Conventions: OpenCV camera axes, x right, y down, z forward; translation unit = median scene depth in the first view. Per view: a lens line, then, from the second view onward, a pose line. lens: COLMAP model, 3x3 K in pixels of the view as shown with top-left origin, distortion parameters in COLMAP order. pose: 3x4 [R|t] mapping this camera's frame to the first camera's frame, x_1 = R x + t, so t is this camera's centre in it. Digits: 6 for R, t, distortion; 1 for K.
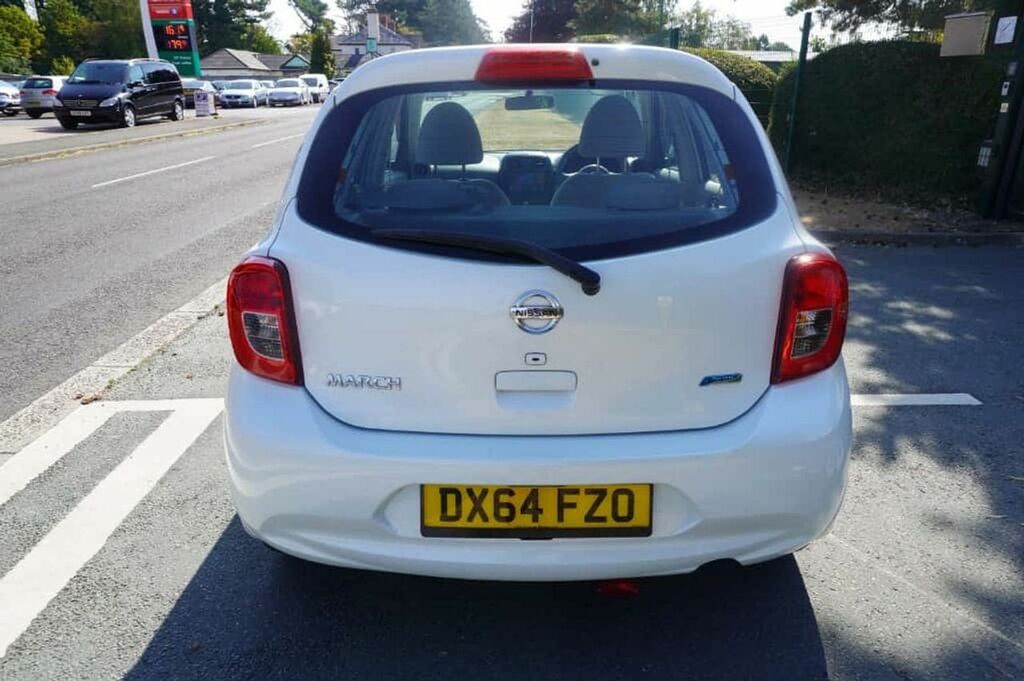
lens RADIAL K [[682.3, 0, 515.4], [0, 682.3, 340.2], [0, 0, 1]] dist [-0.027786, 0.013945]
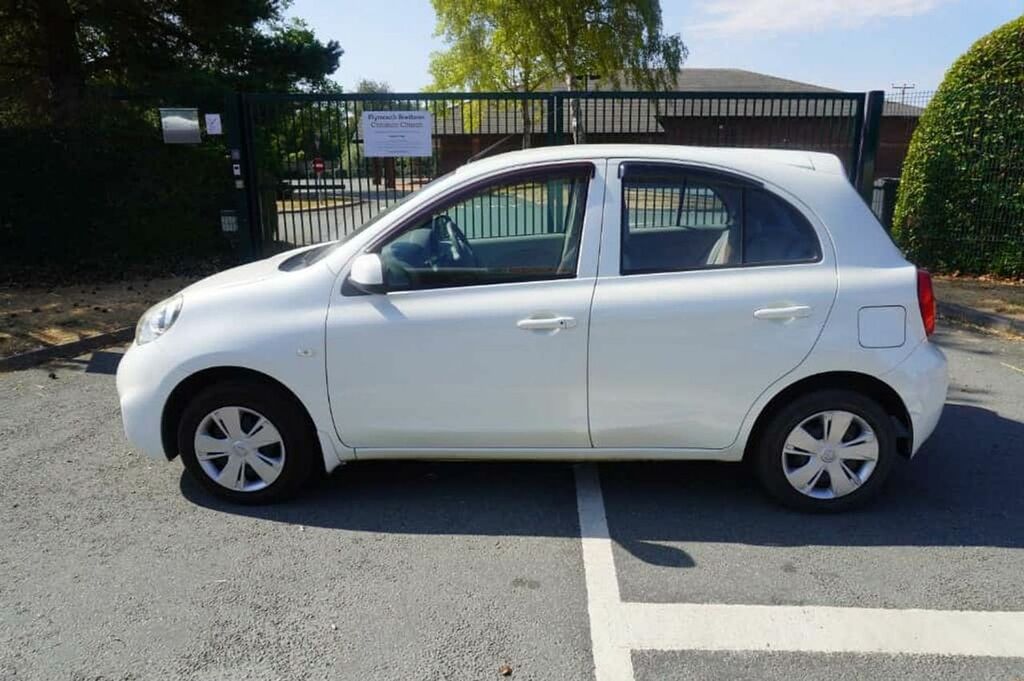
lens RADIAL K [[682.3, 0, 511.4], [0, 682.3, 340.1], [0, 0, 1]] dist [-0.027786, 0.013945]
pose [[0.032664, -0.258181, 0.965544, -2.130267], [0.359590, 0.904405, 0.229668, -0.737149], [-0.932538, 0.339699, 0.122381, 1.824929]]
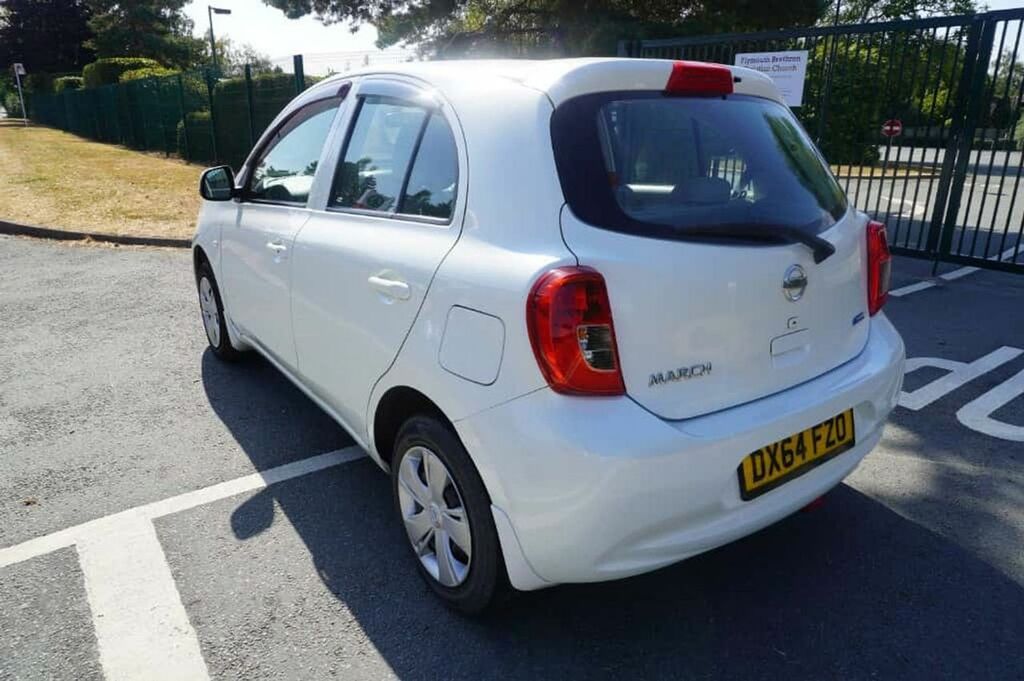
lens RADIAL K [[682.3, 0, 514.0], [0, 682.3, 335.0], [0, 0, 1]] dist [-0.027786, 0.013945]
pose [[0.799431, -0.168927, 0.576518, -0.995985], [0.196076, 0.980468, 0.015399, -0.061968], [-0.567859, 0.100731, 0.816939, 0.290255]]
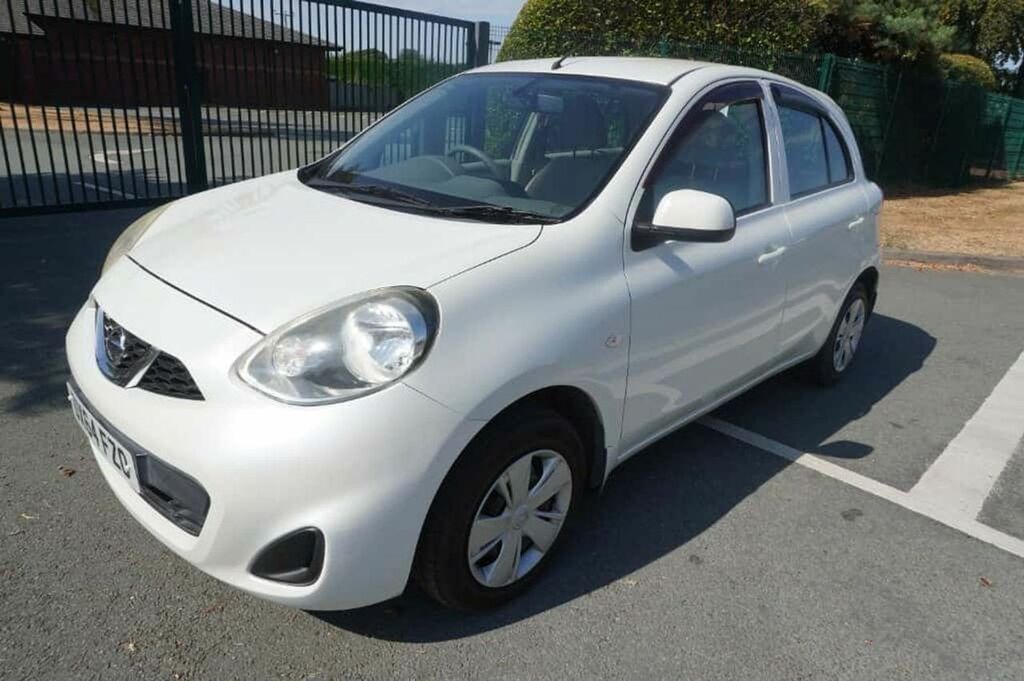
lens RADIAL K [[682.3, 0, 517.5], [0, 682.3, 340.1], [0, 0, 1]] dist [-0.027786, 0.013945]
pose [[-0.725285, -0.271554, 0.632630, -1.096037], [0.185155, 0.808122, 0.559156, -1.198739], [-0.663083, 0.522682, -0.535840, 3.298473]]
